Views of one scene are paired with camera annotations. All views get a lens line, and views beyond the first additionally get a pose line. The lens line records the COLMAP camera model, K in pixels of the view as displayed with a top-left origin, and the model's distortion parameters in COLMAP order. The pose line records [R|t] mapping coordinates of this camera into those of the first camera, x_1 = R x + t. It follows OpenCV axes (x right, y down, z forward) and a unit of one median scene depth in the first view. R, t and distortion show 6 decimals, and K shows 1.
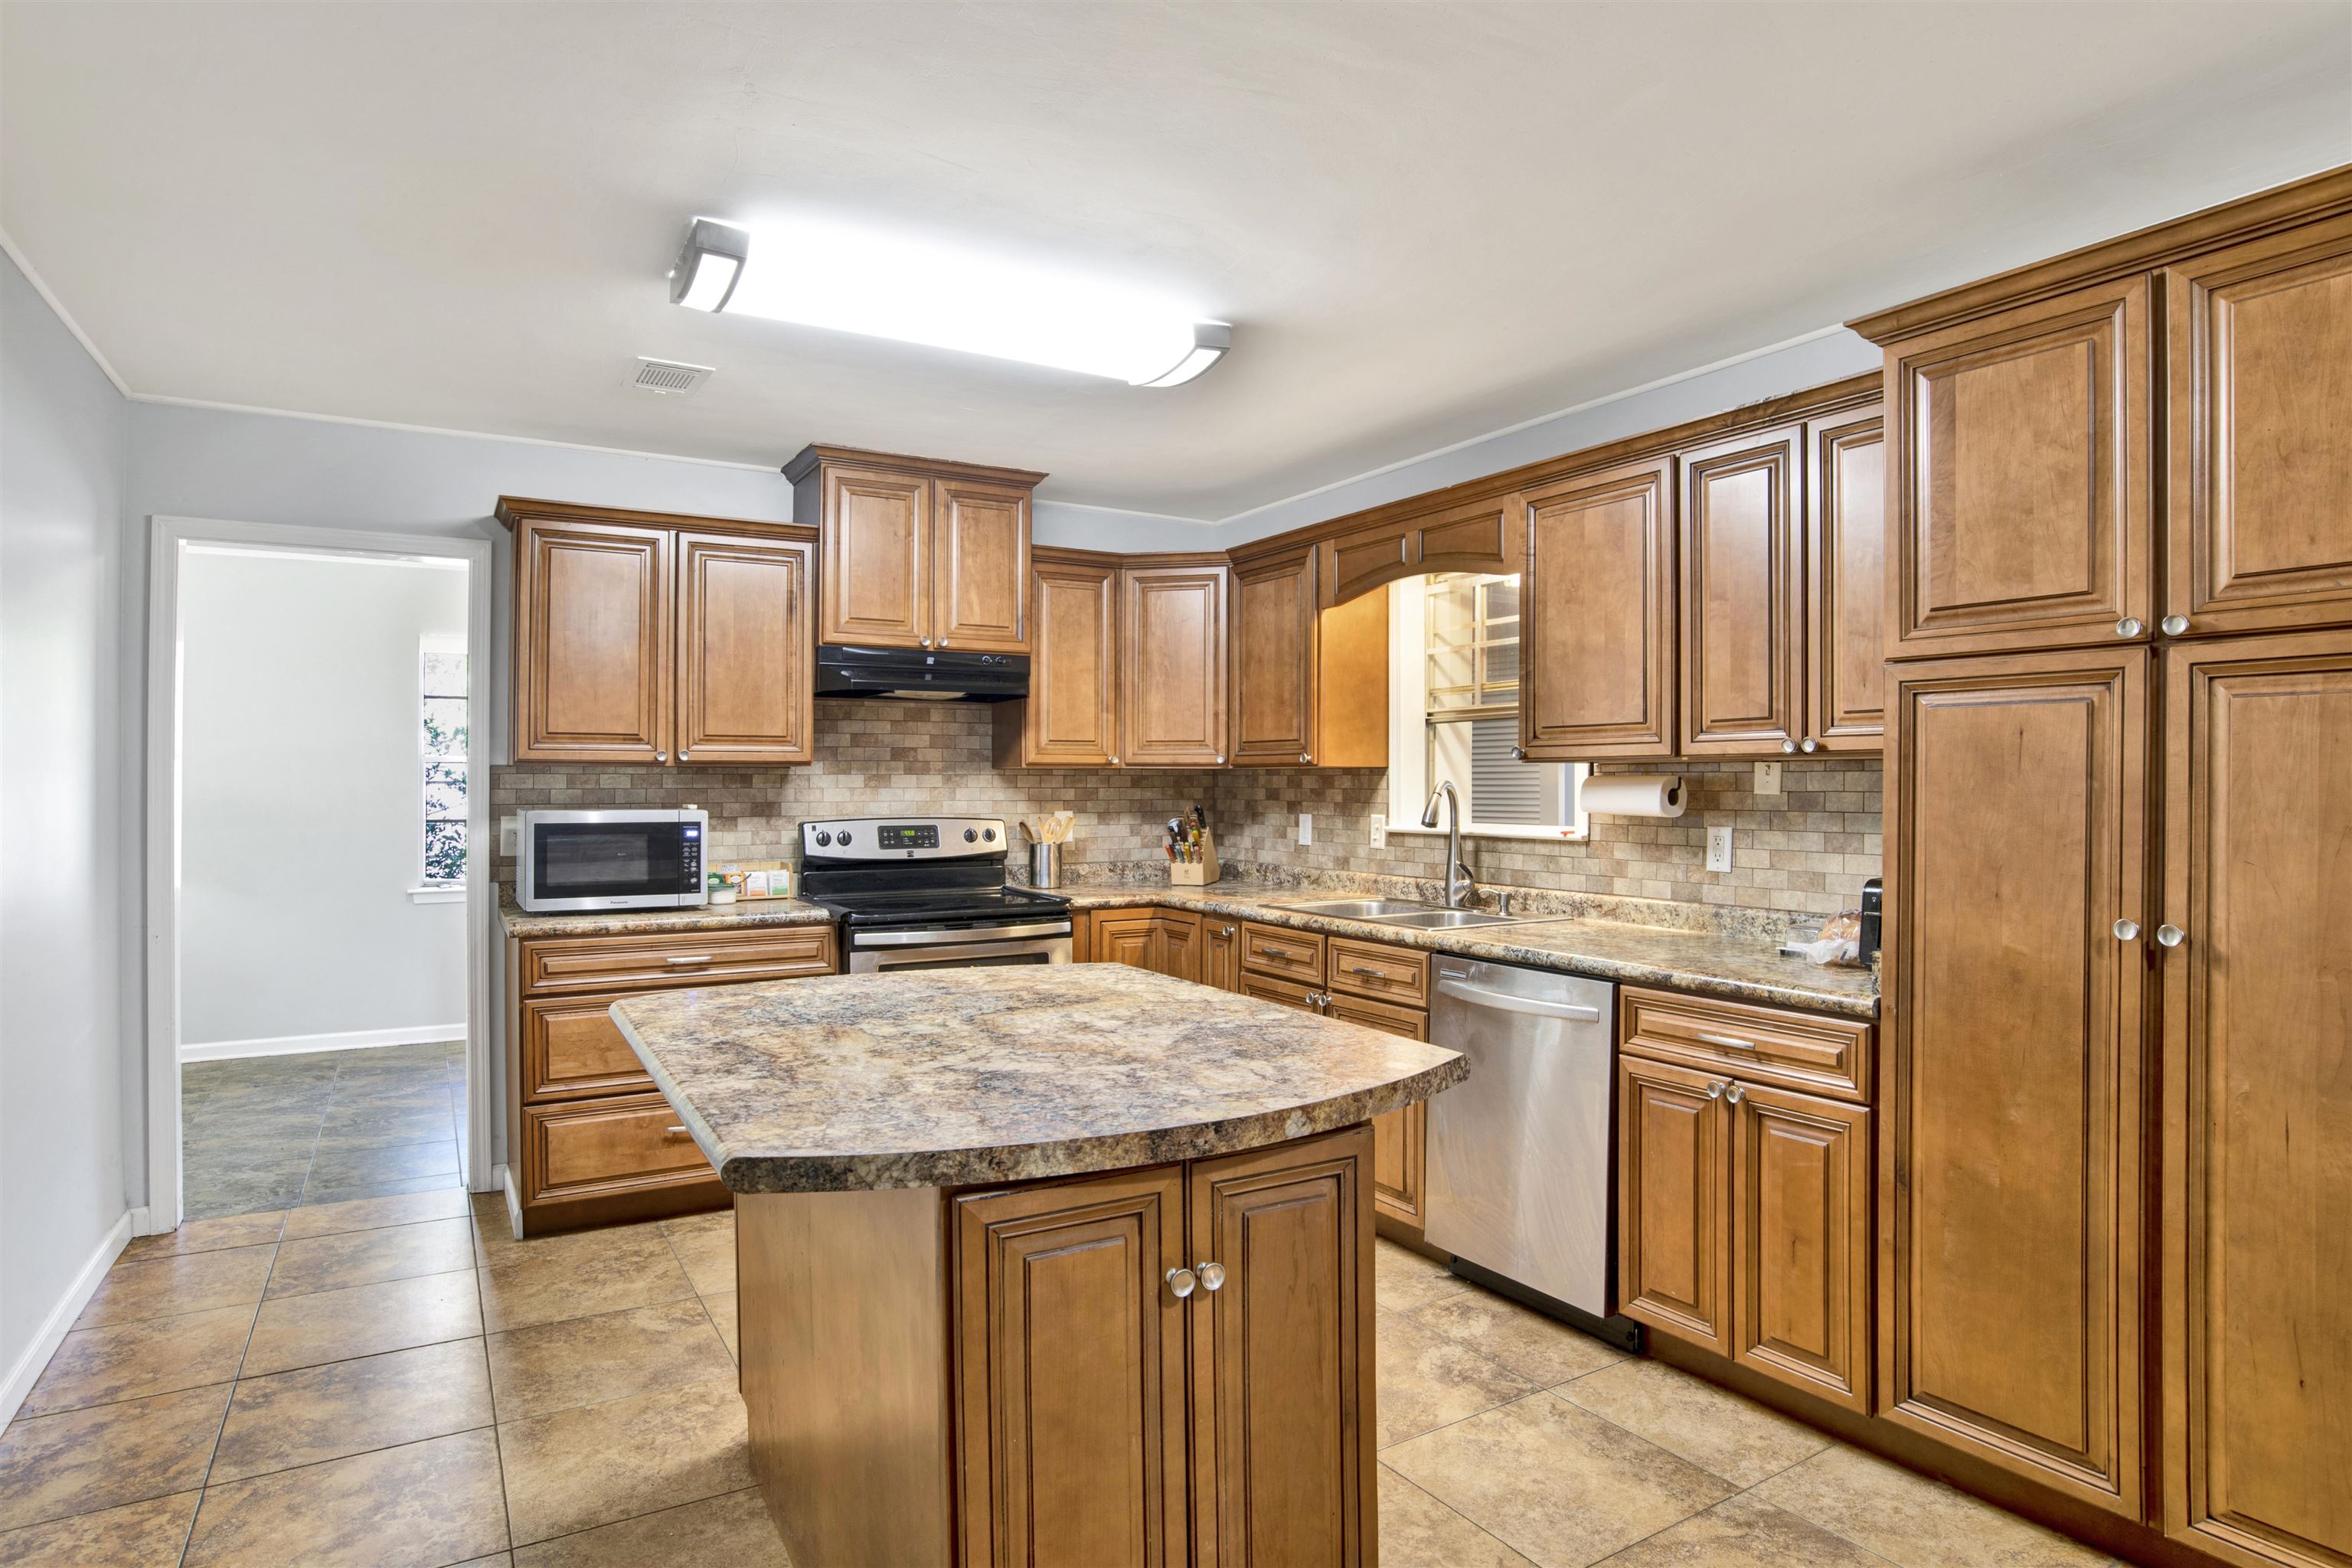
lens RADIAL K [[1296.2, 0, 1177.6], [0, 1296.2, 788.4], [0, 0, 1]] dist [-0.026767, 0.000578]
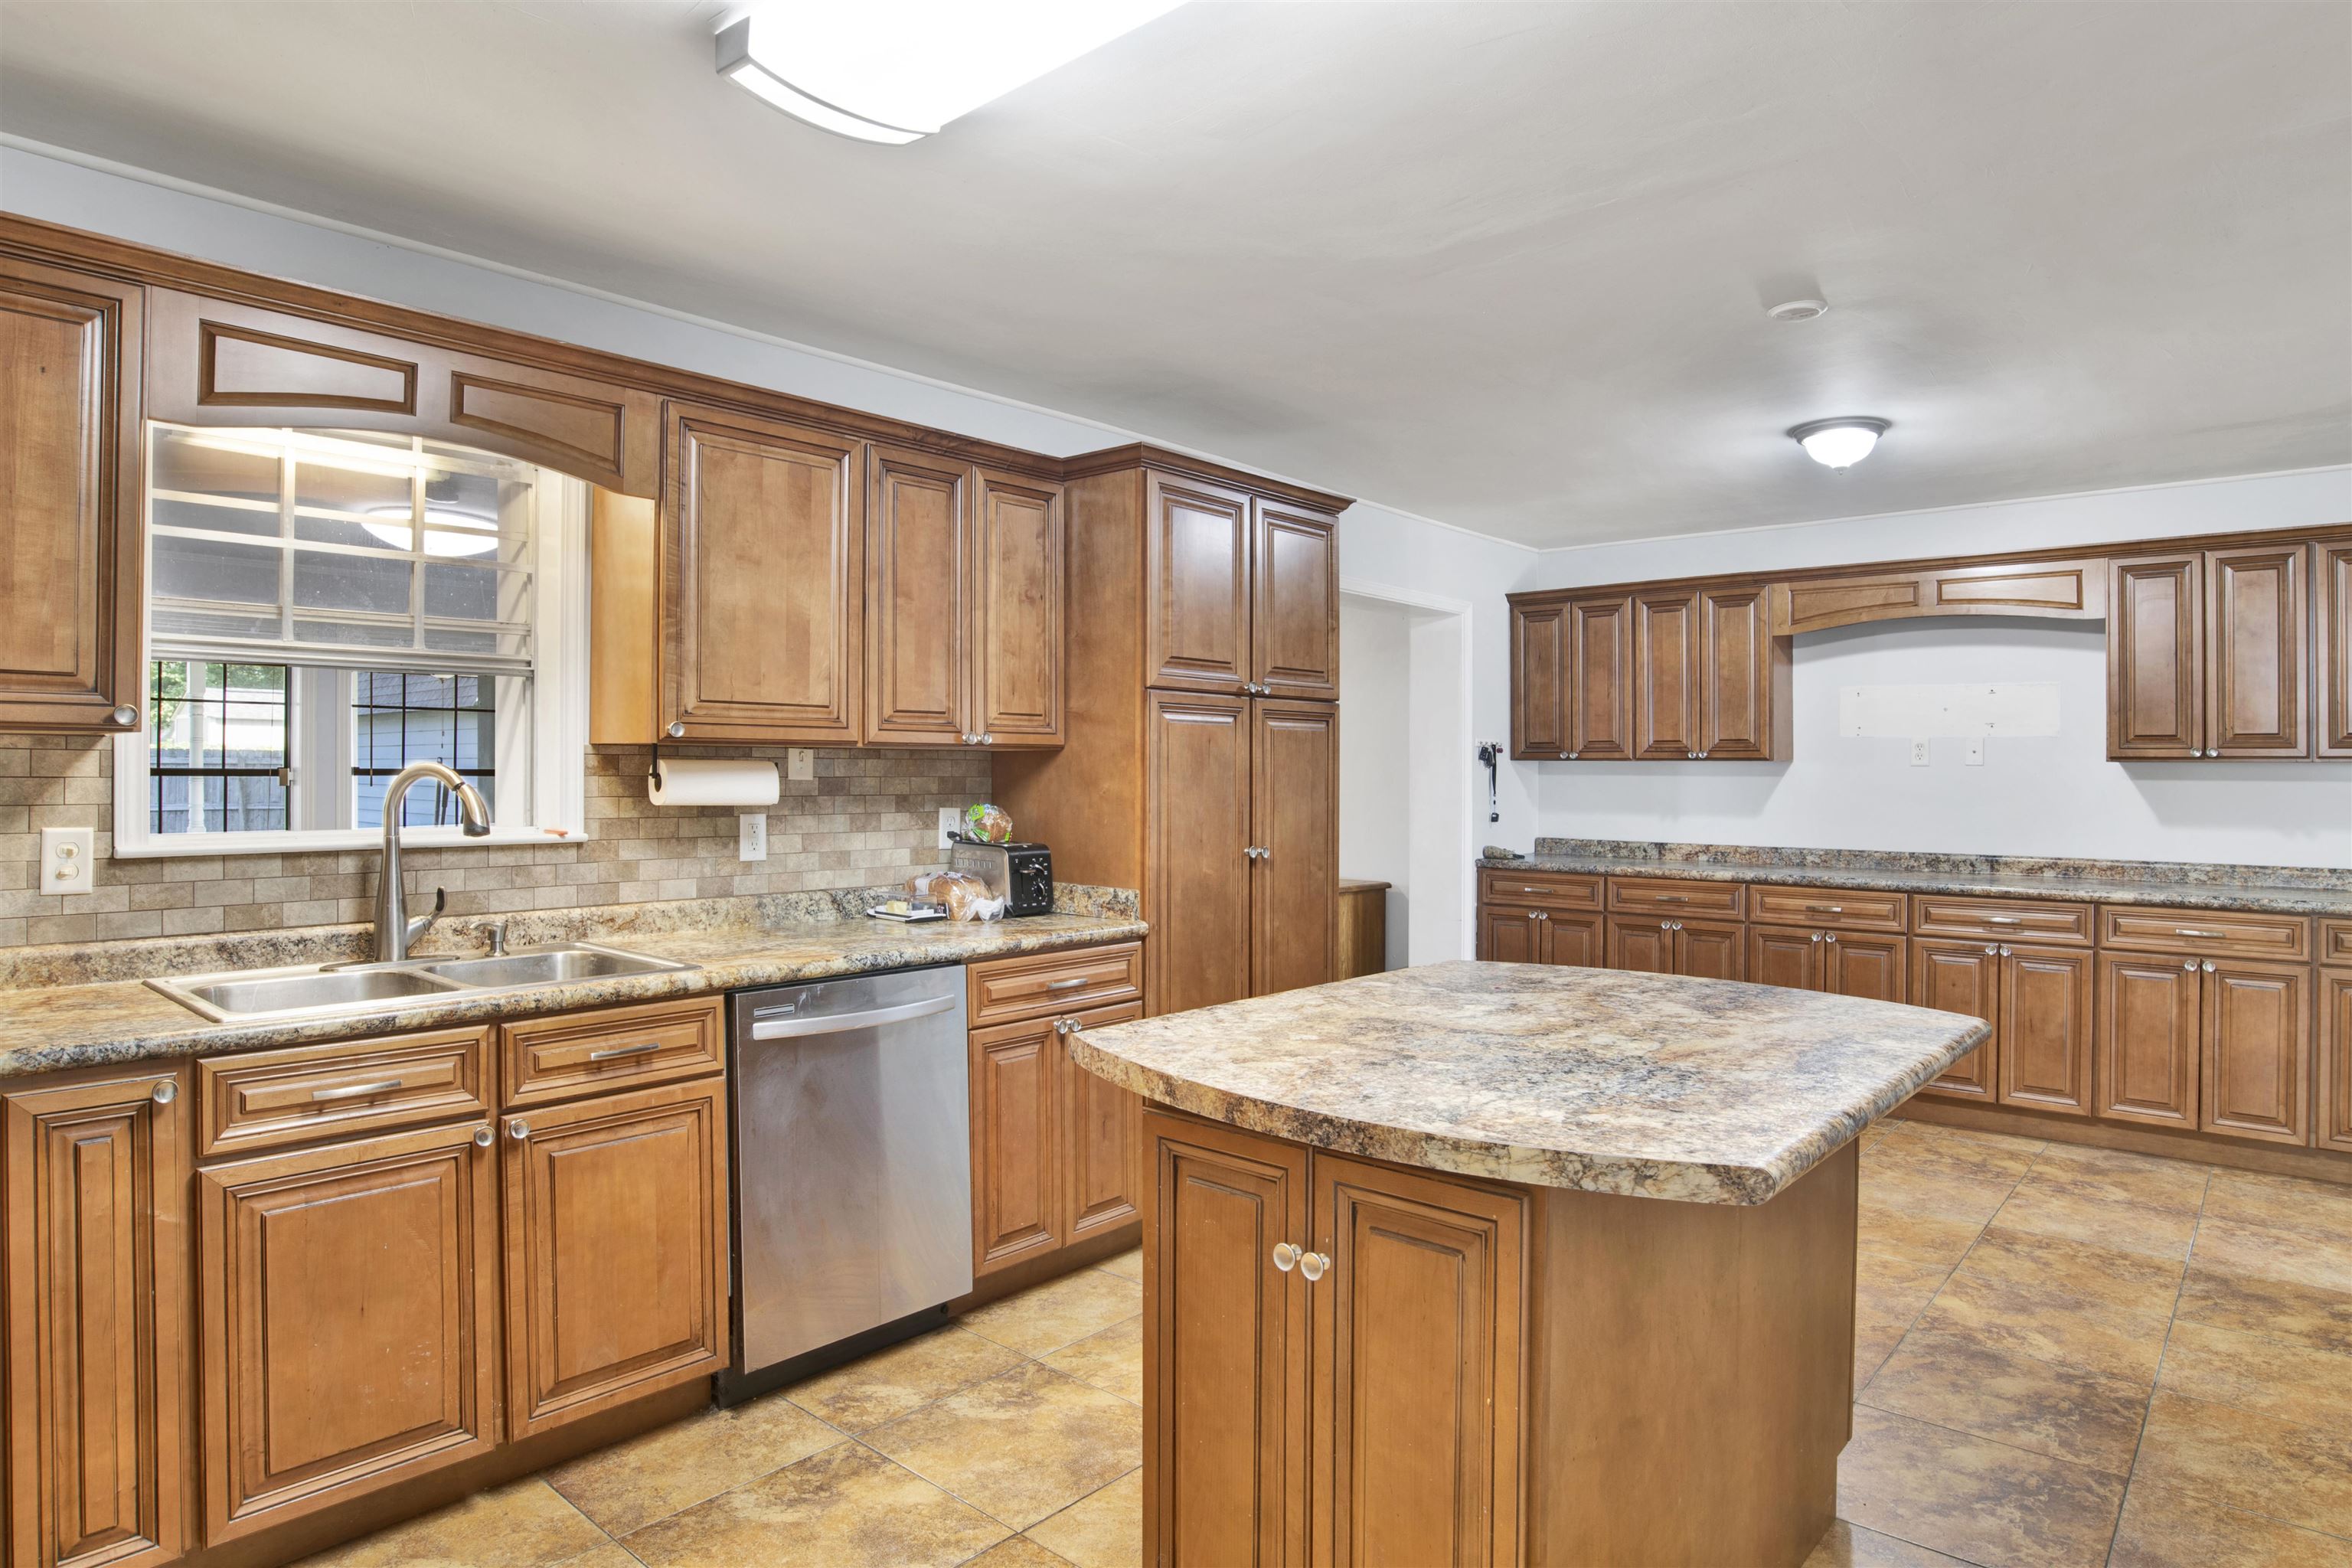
lens RADIAL K [[1329.4, 0, 1180.7], [0, 1329.4, 775.8], [0, 0, 1]] dist [-0.032595, 0.003279]
pose [[-0.289905, -0.003207, 0.957050, -0.629725], [-0.001300, 0.999995, 0.002957, -0.002506], [-0.957055, -0.000387, -0.289907, 0.994346]]
